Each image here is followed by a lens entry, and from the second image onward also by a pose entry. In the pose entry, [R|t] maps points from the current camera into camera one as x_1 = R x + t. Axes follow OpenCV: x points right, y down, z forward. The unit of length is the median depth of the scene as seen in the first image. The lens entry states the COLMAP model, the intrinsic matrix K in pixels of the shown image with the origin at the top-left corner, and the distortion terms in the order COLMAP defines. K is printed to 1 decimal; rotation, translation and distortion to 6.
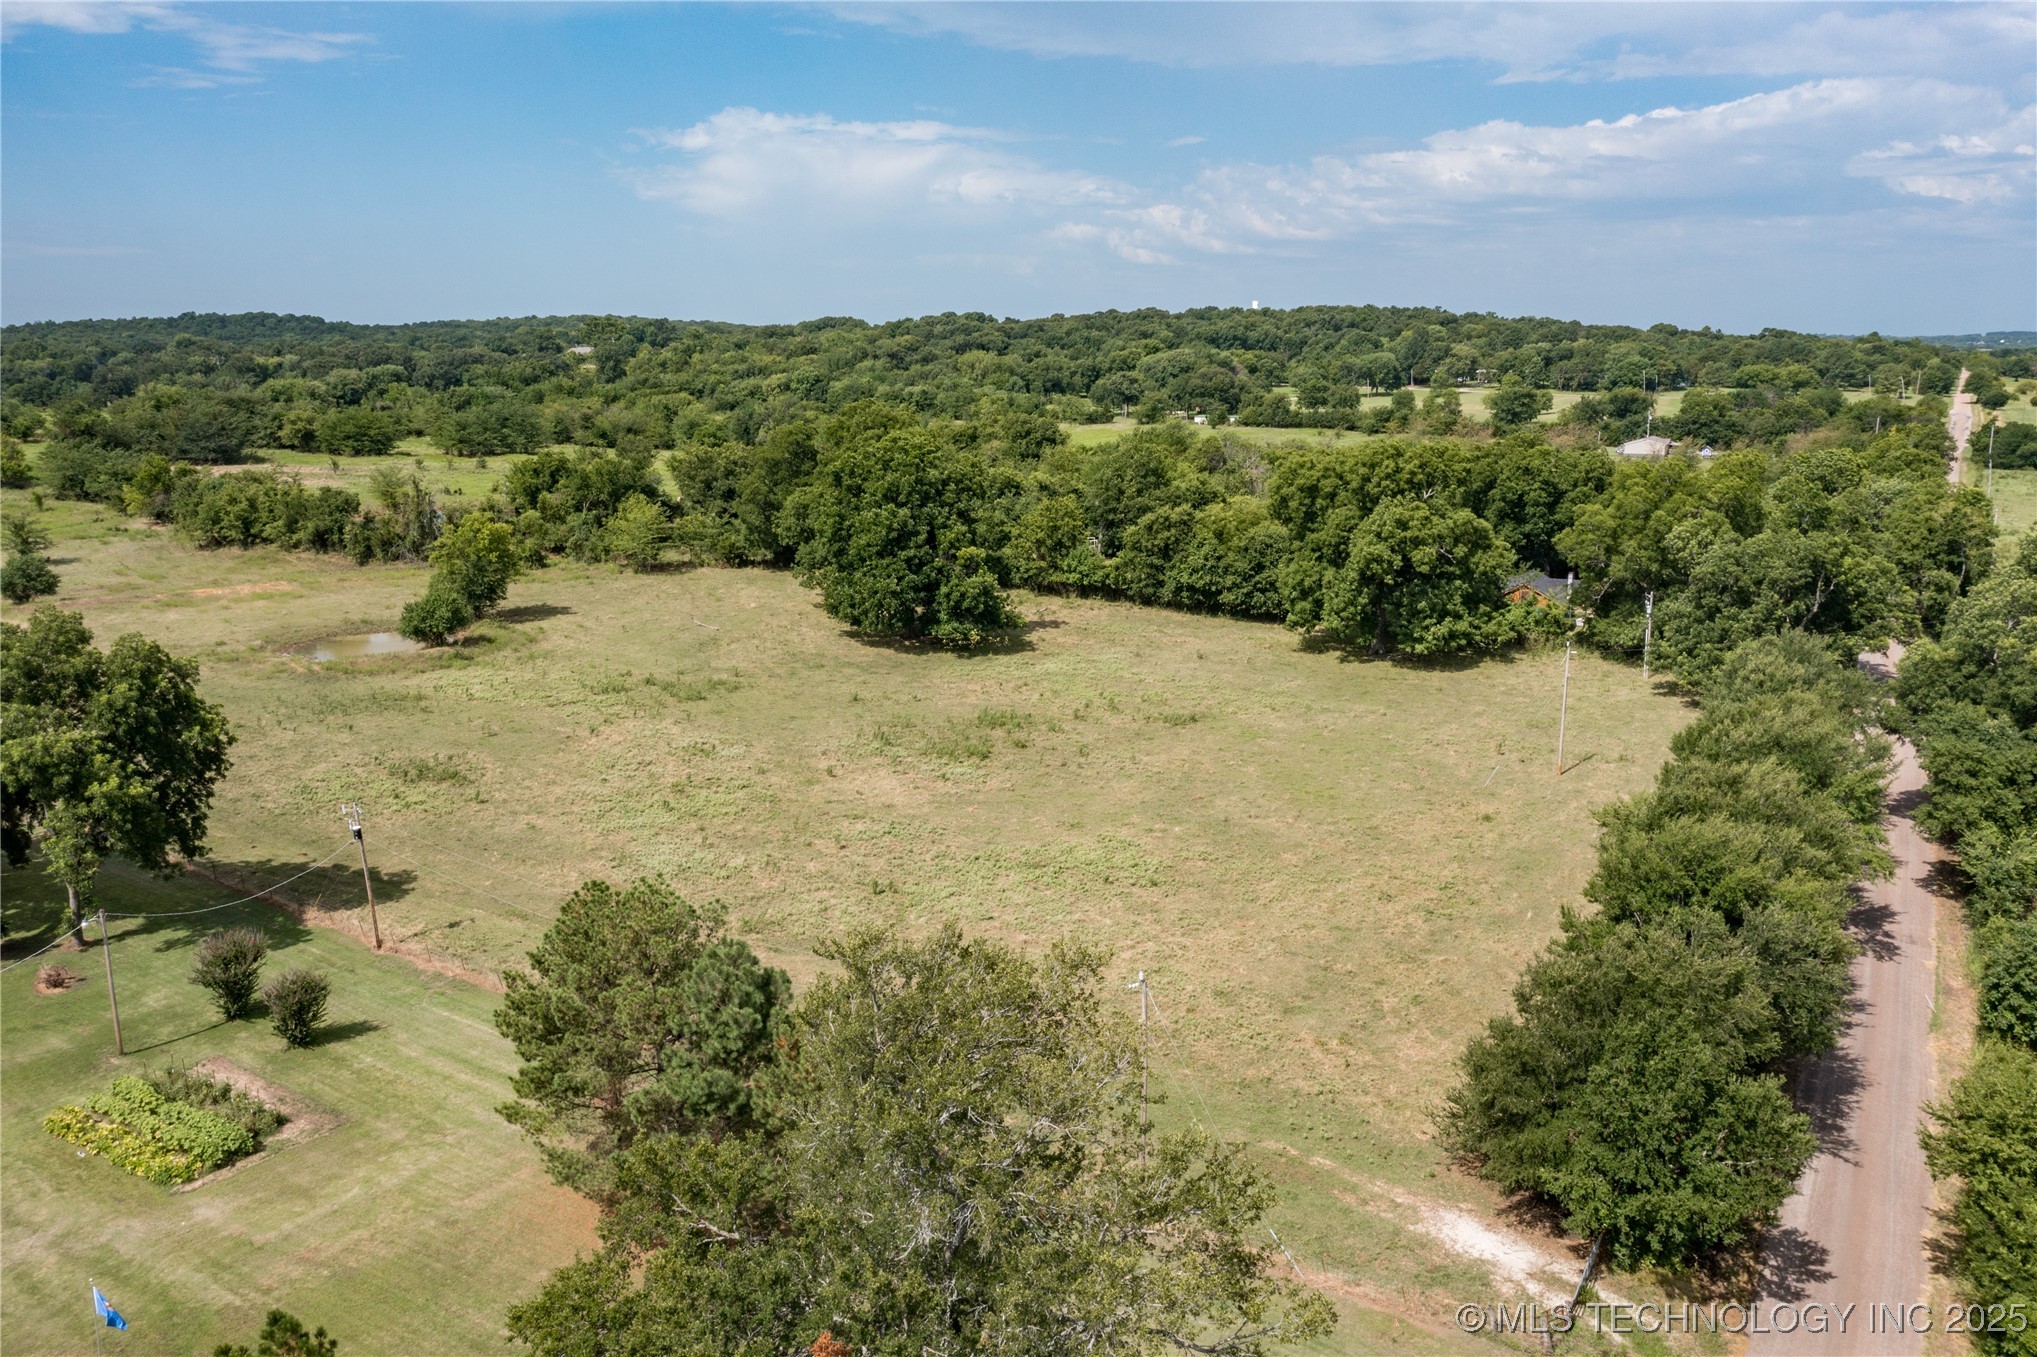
lens RADIAL K [[1585.5, 0, 1018.3], [0, 1585.5, 686.7], [0, 0, 1]] dist [-0.037562, 0.007006]
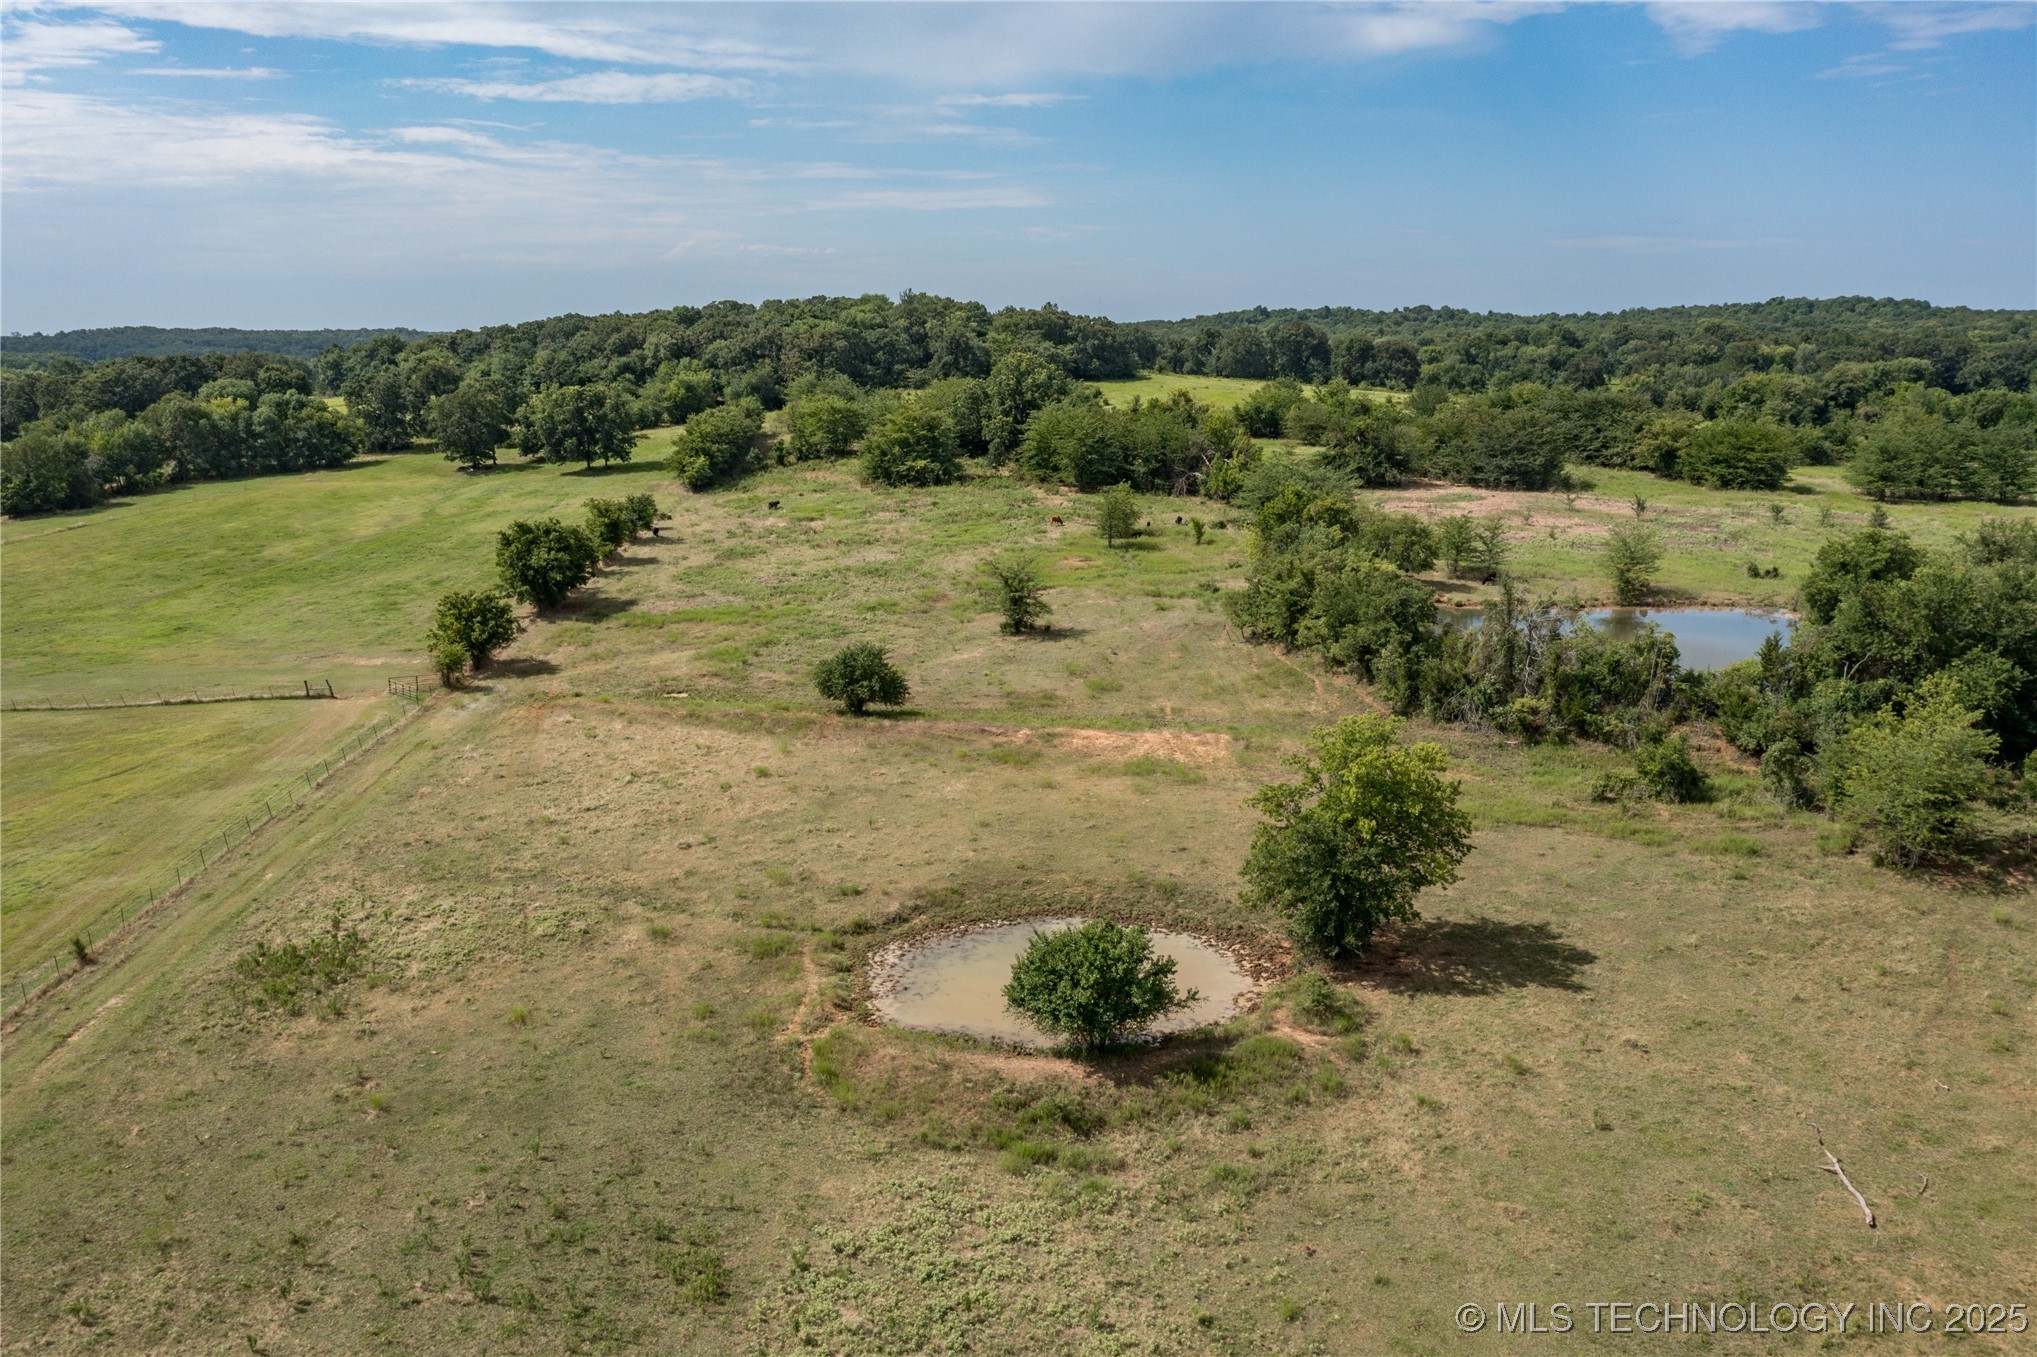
lens RADIAL K [[1583.6, 0, 1019.7], [0, 1583.6, 676.1], [0, 0, 1]] dist [-0.028382, -0.000596]
pose [[0.580719, 0.166038, -0.796993, -0.046114], [-0.165425, 0.982624, 0.084175, -0.113284], [0.797120, 0.082960, 0.598094, 0.533102]]
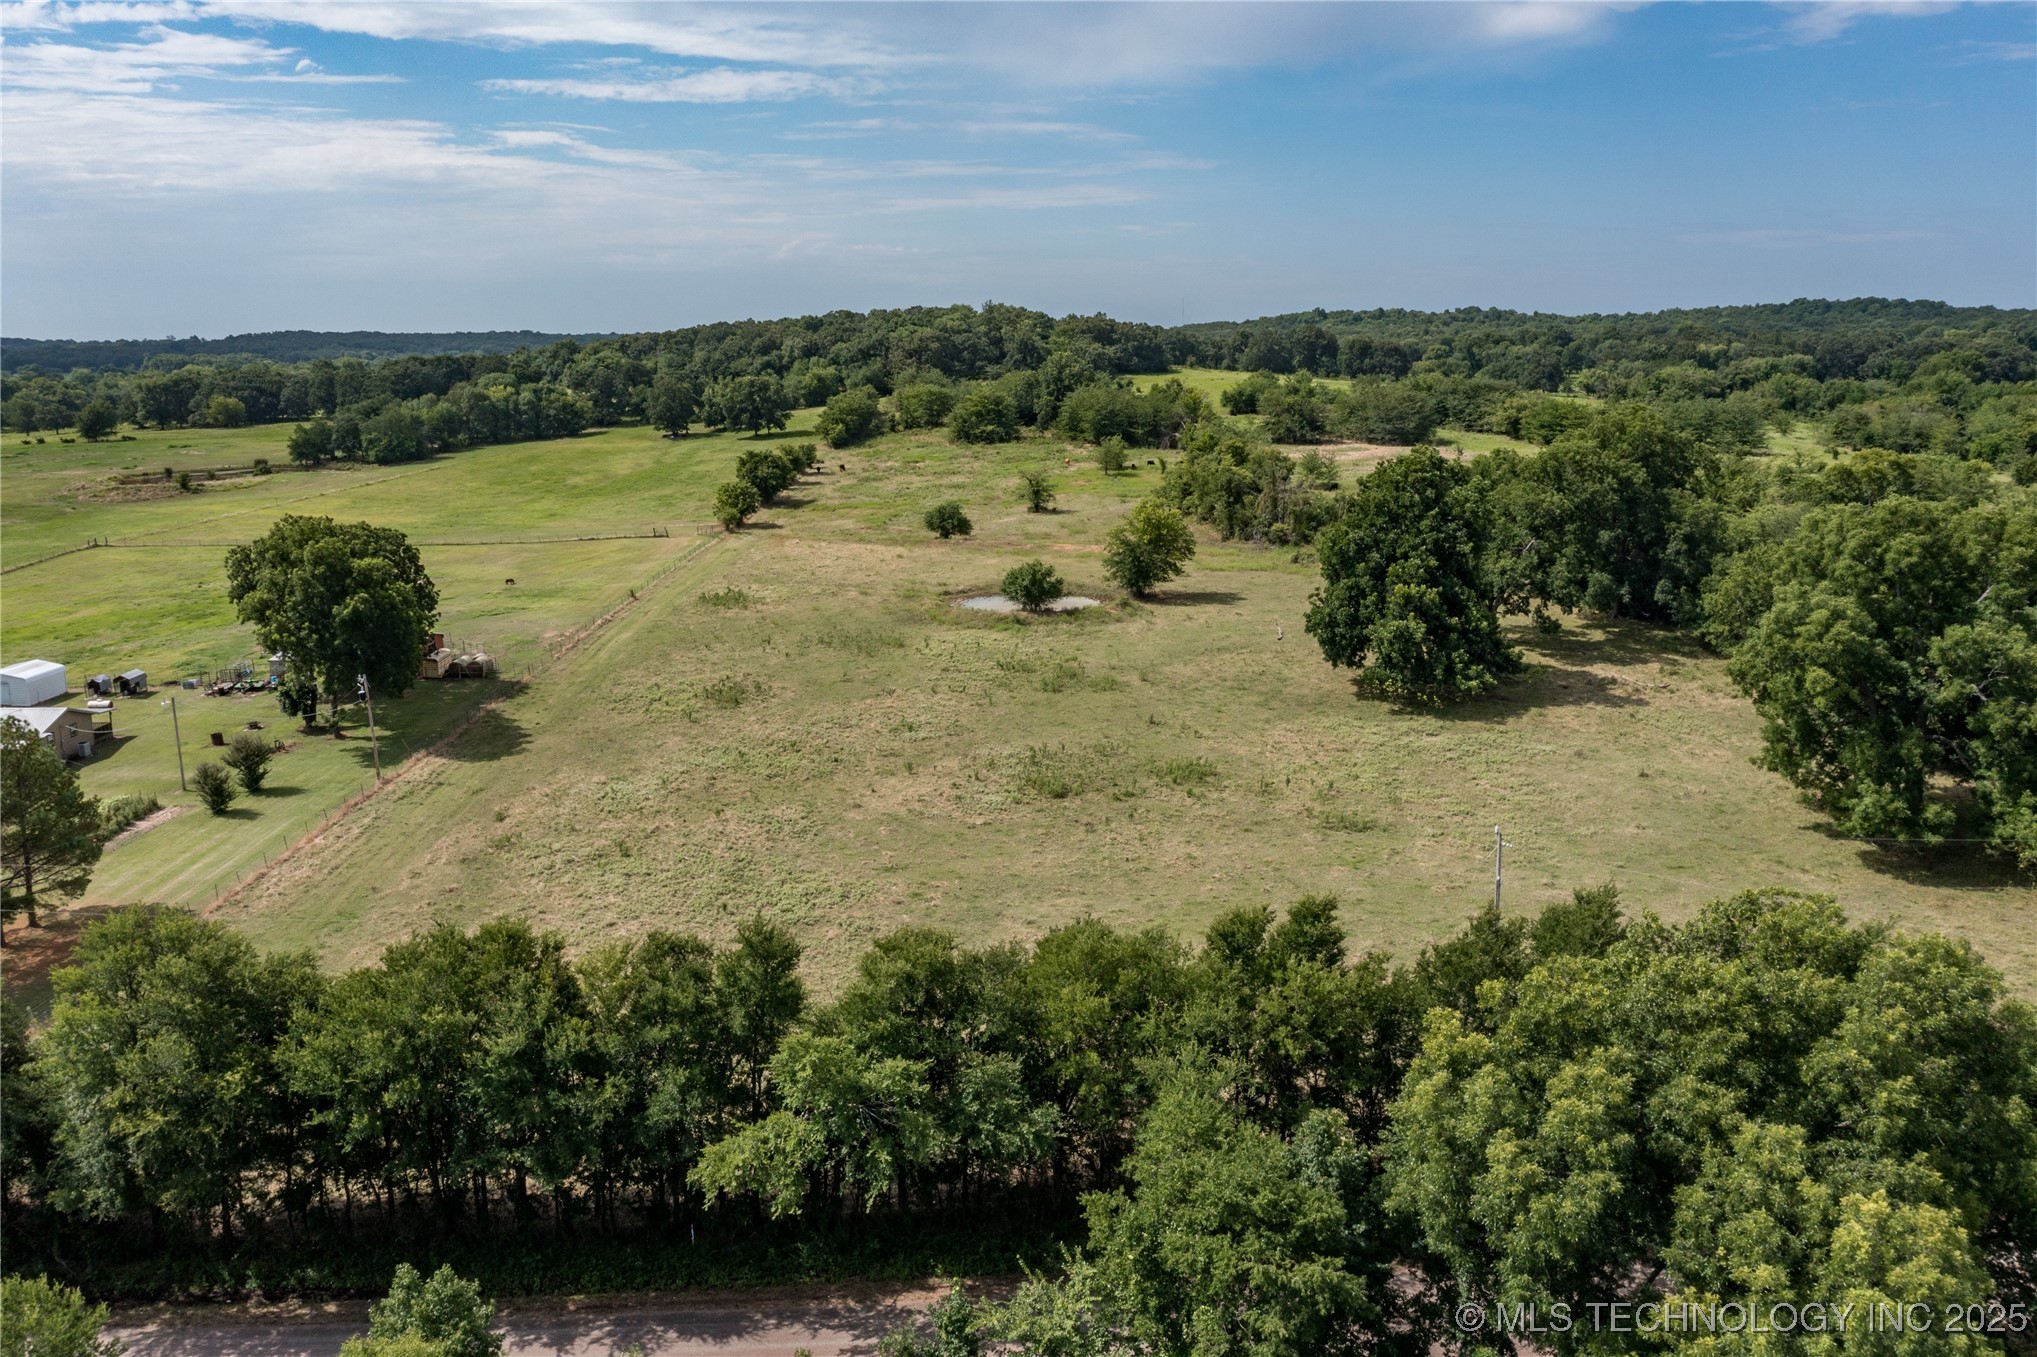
lens RADIAL K [[1585.5, 0, 1018.3], [0, 1585.5, 686.7], [0, 0, 1]] dist [-0.037562, 0.007006]
pose [[0.533707, 0.176098, -0.827132, 0.416517], [-0.168128, 0.980650, 0.100298, -0.061900], [0.828789, 0.085534, 0.552986, 0.274024]]
